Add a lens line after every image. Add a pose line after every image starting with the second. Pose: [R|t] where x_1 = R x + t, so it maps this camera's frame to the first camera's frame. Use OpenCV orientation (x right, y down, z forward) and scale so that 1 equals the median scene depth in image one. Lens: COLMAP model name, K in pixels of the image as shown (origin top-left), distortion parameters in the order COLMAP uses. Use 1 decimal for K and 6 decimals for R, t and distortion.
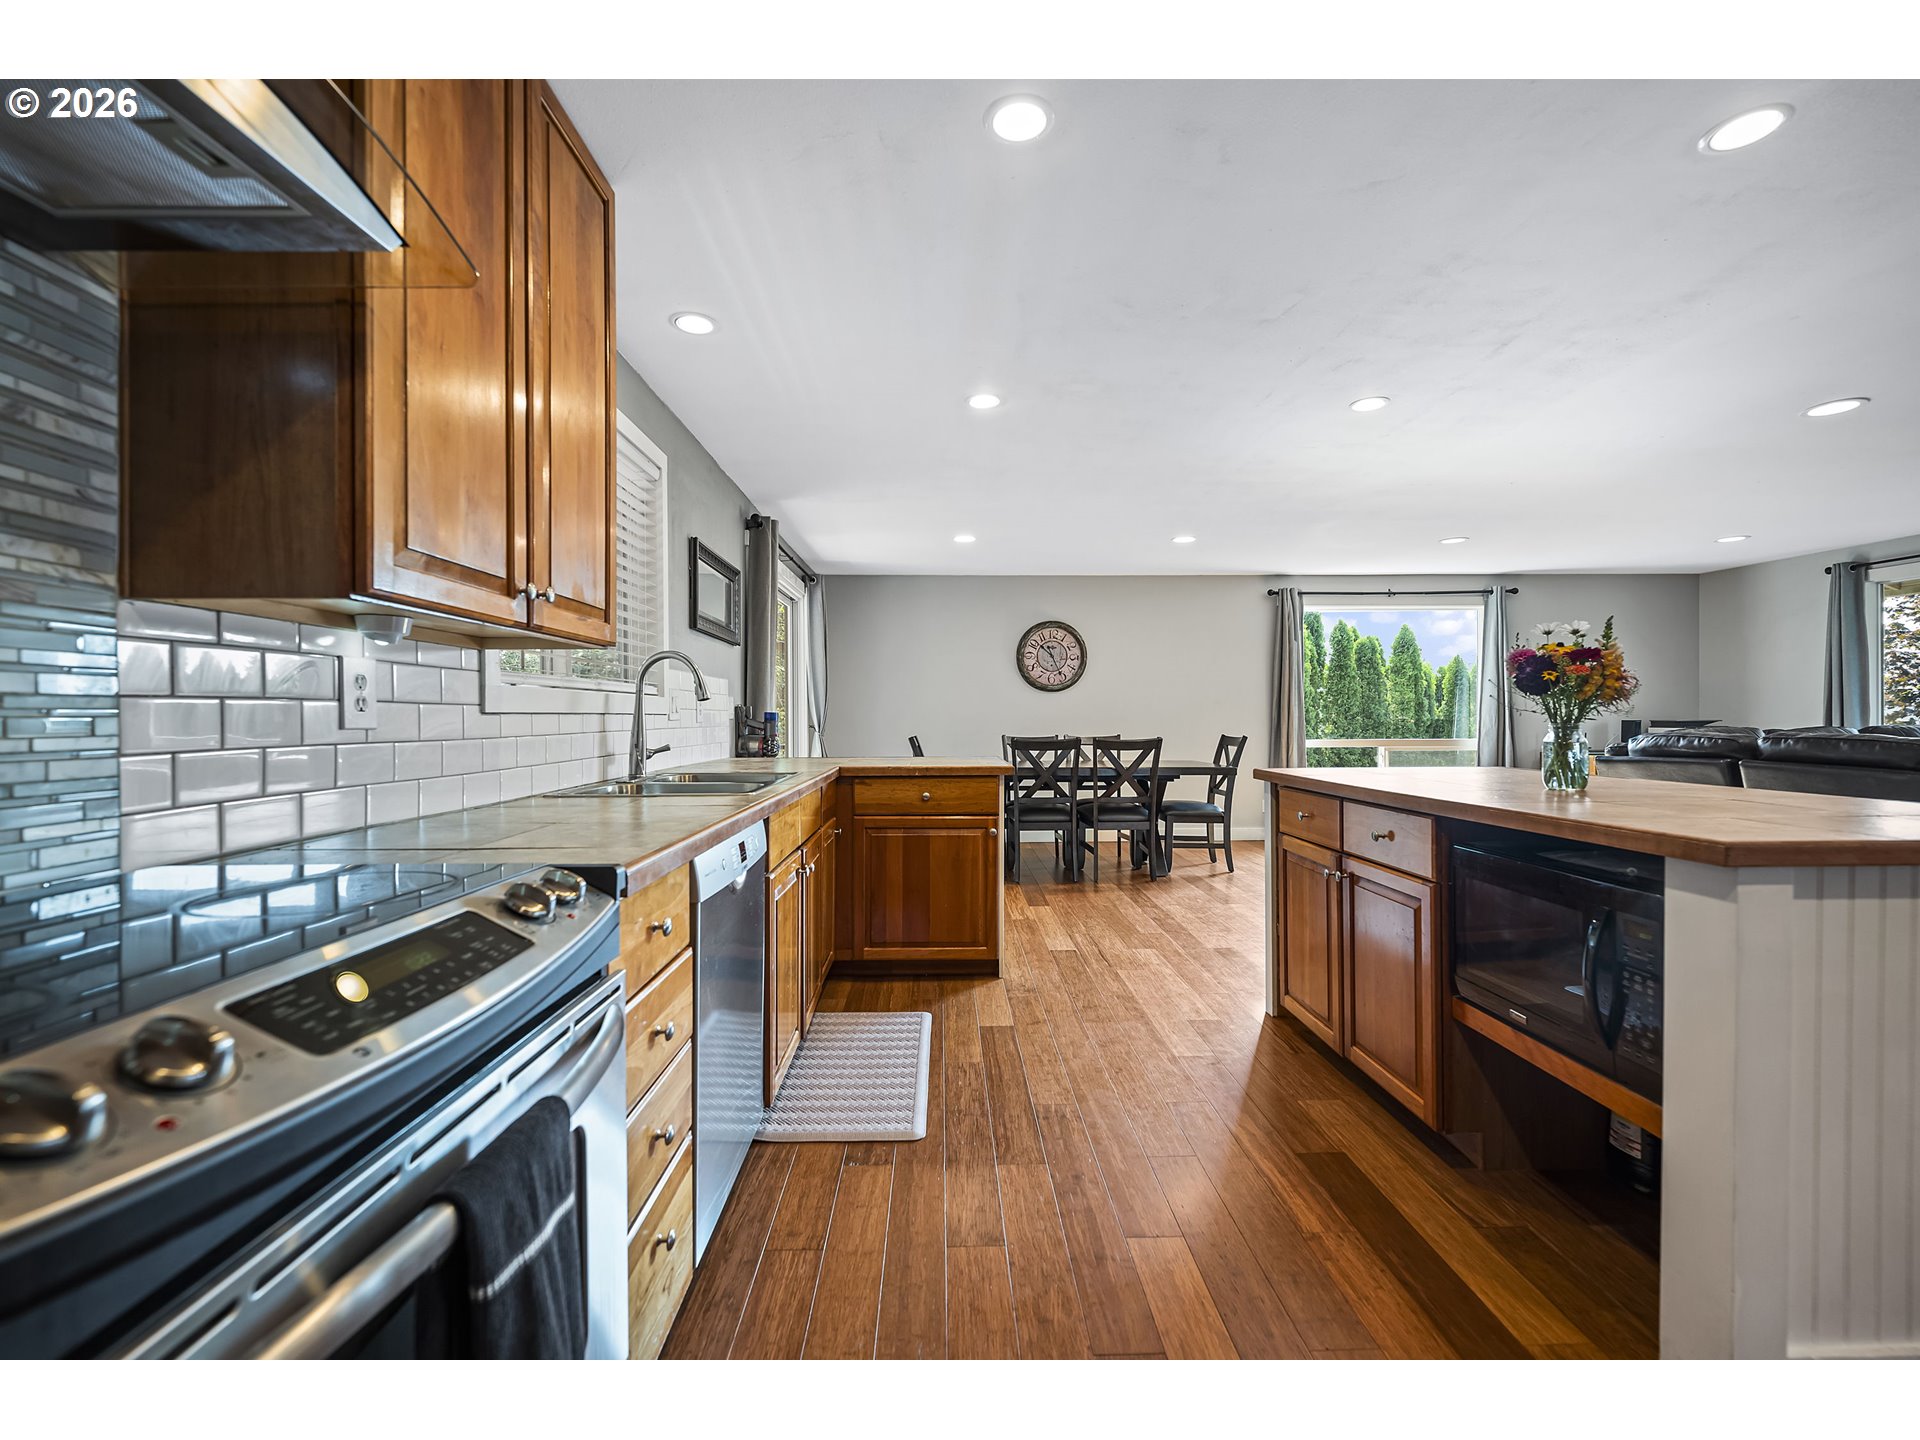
lens RADIAL K [[778.0, 0, 959.3], [0, 778.0, 713.6], [0, 0, 1]] dist [0.000943, 0.000047]
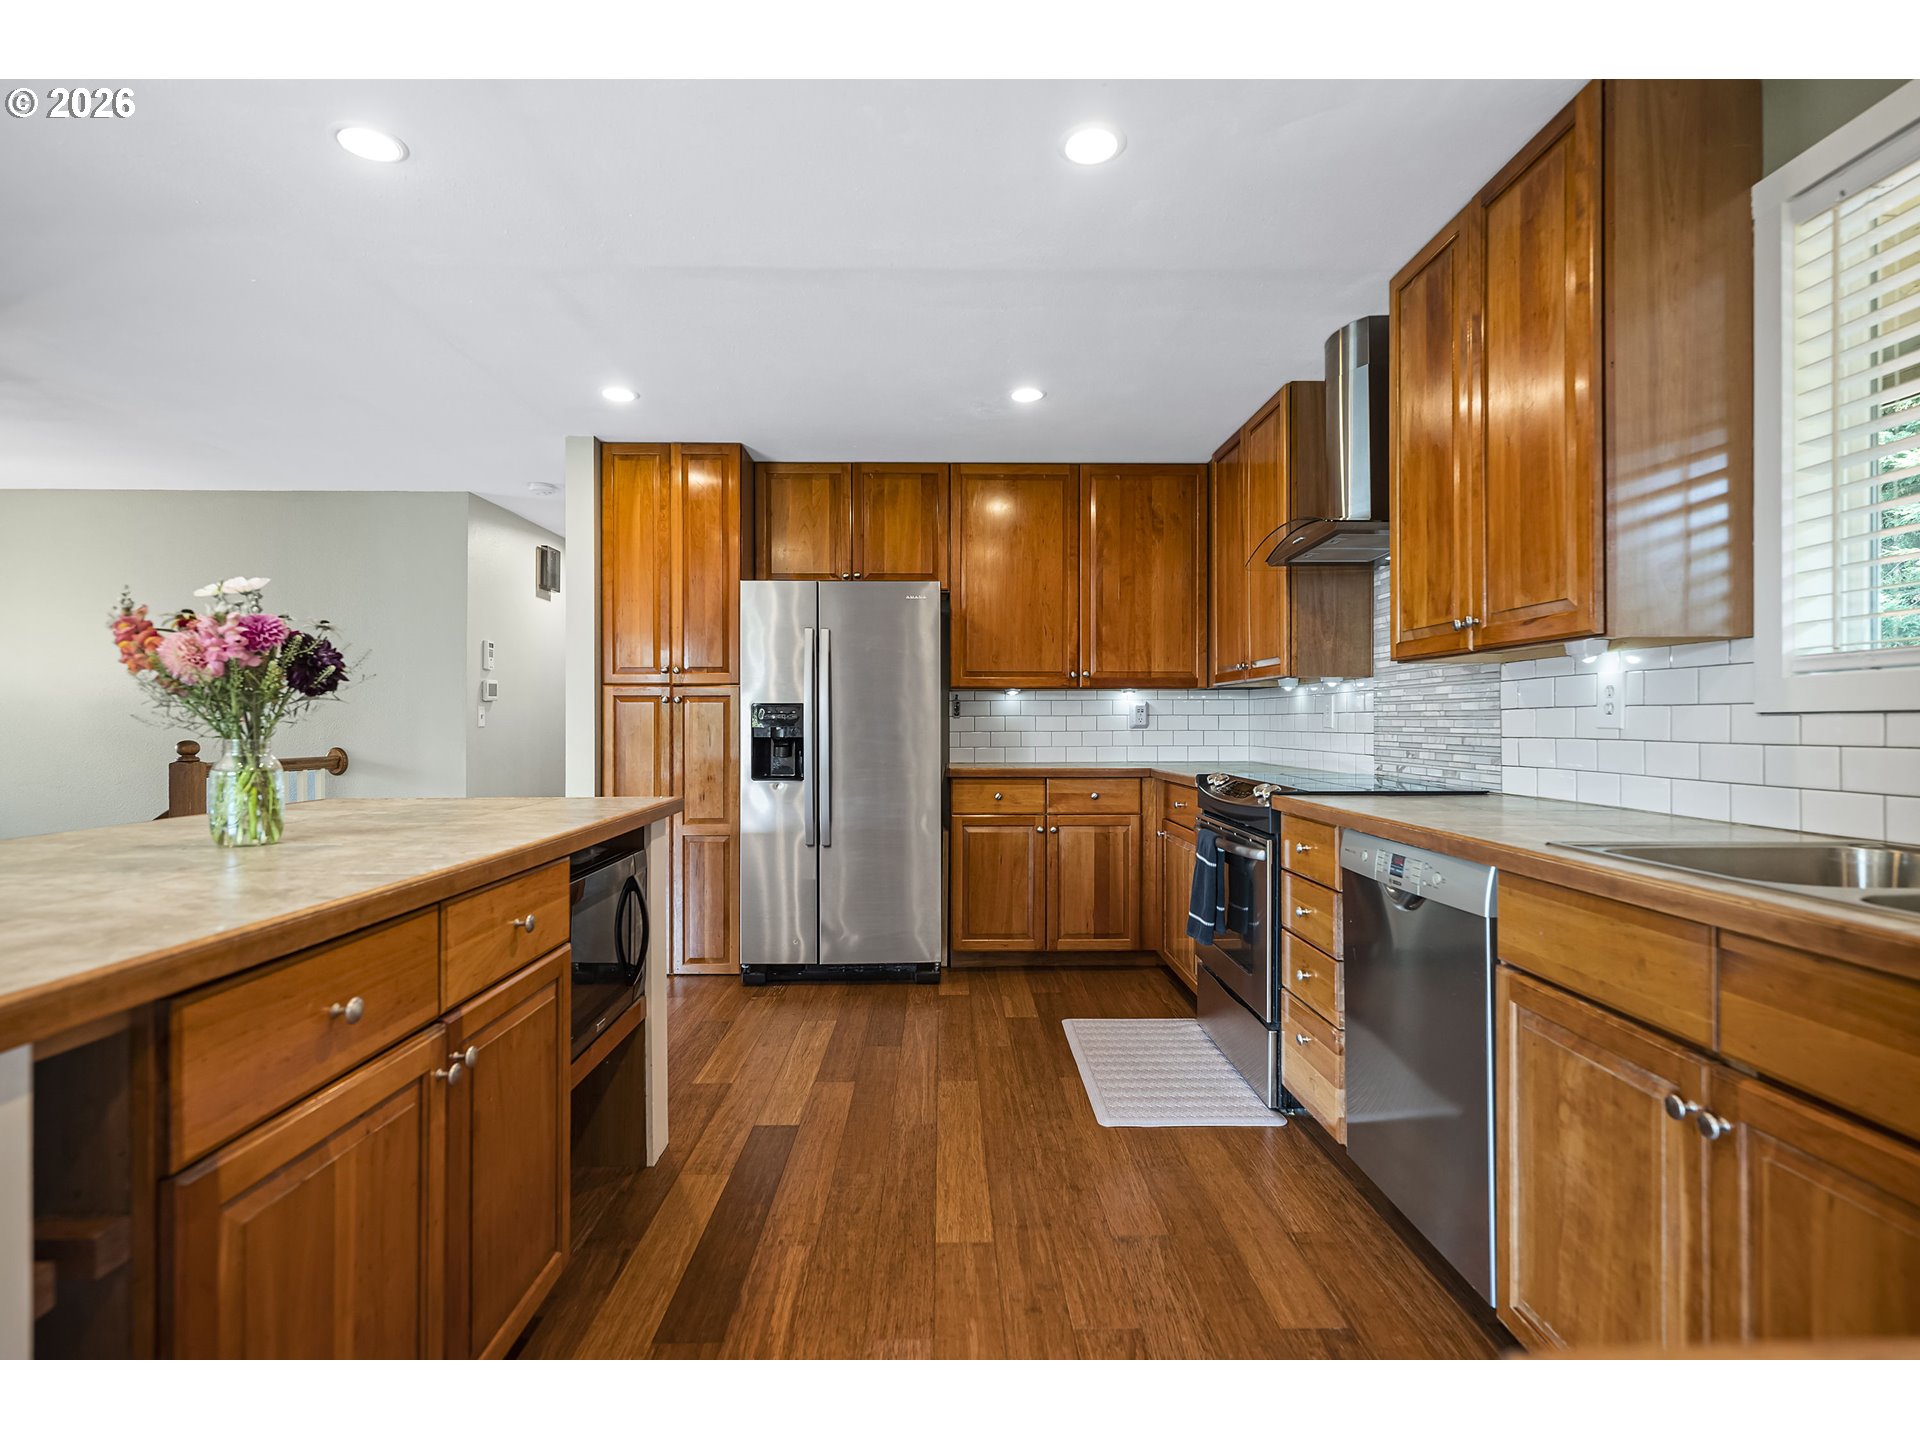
lens RADIAL K [[949.5, 0, 963.8], [0, 949.5, 717.7], [0, 0, 1]] dist [0.003316, 0.000514]
pose [[-0.999964, 0.006813, -0.005009, 0.250278], [0.006843, 0.999959, -0.005995, 0.004837], [0.004968, -0.006029, -0.999969, 2.200925]]
